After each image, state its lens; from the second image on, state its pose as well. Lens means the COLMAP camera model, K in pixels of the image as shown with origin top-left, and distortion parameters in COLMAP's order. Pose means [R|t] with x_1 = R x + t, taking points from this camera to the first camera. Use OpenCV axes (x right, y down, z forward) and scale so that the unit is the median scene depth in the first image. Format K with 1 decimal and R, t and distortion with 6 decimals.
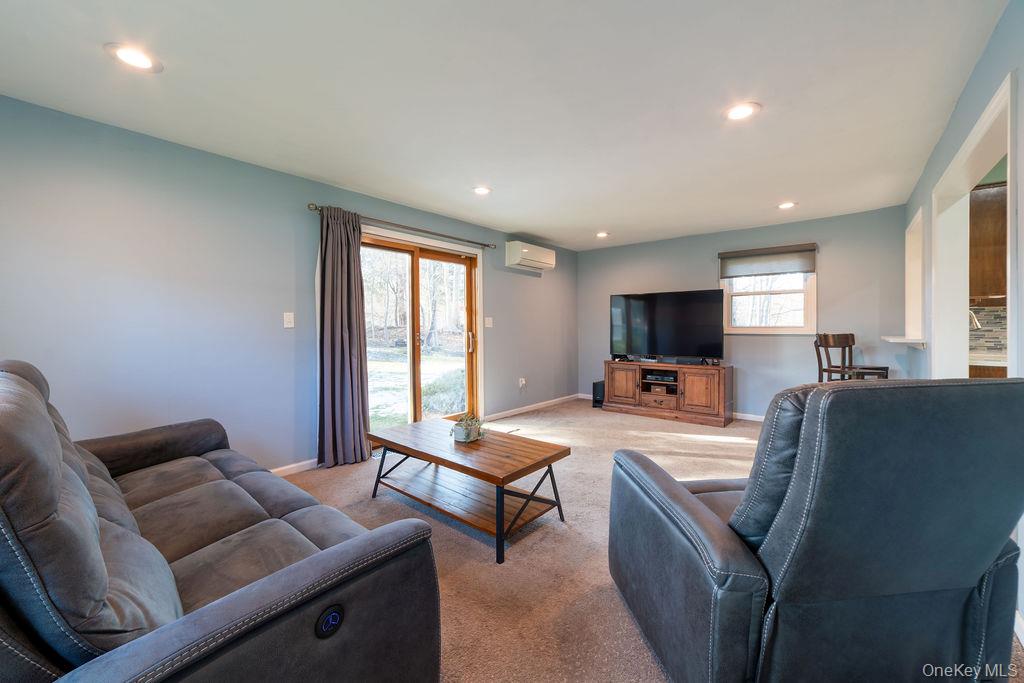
lens RADIAL K [[398.1, 0, 508.1], [0, 398.1, 341.2], [0, 0, 1]] dist [-0.002725, -0.000248]
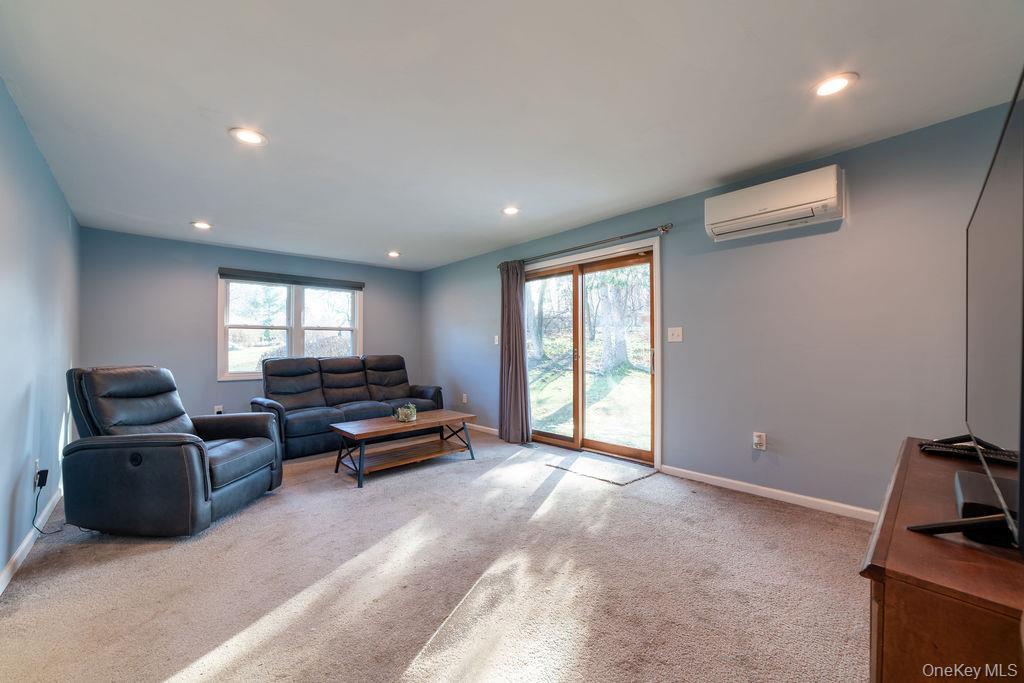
lens RADIAL K [[398.1, 0, 508.1], [0, 398.1, 341.2], [0, 0, 1]] dist [-0.002725, -0.000248]
pose [[-0.119058, -0.007874, -0.992856, 0.776120], [-0.022623, 0.999730, -0.005215, -0.027783], [0.992630, 0.021840, -0.119204, 0.903483]]
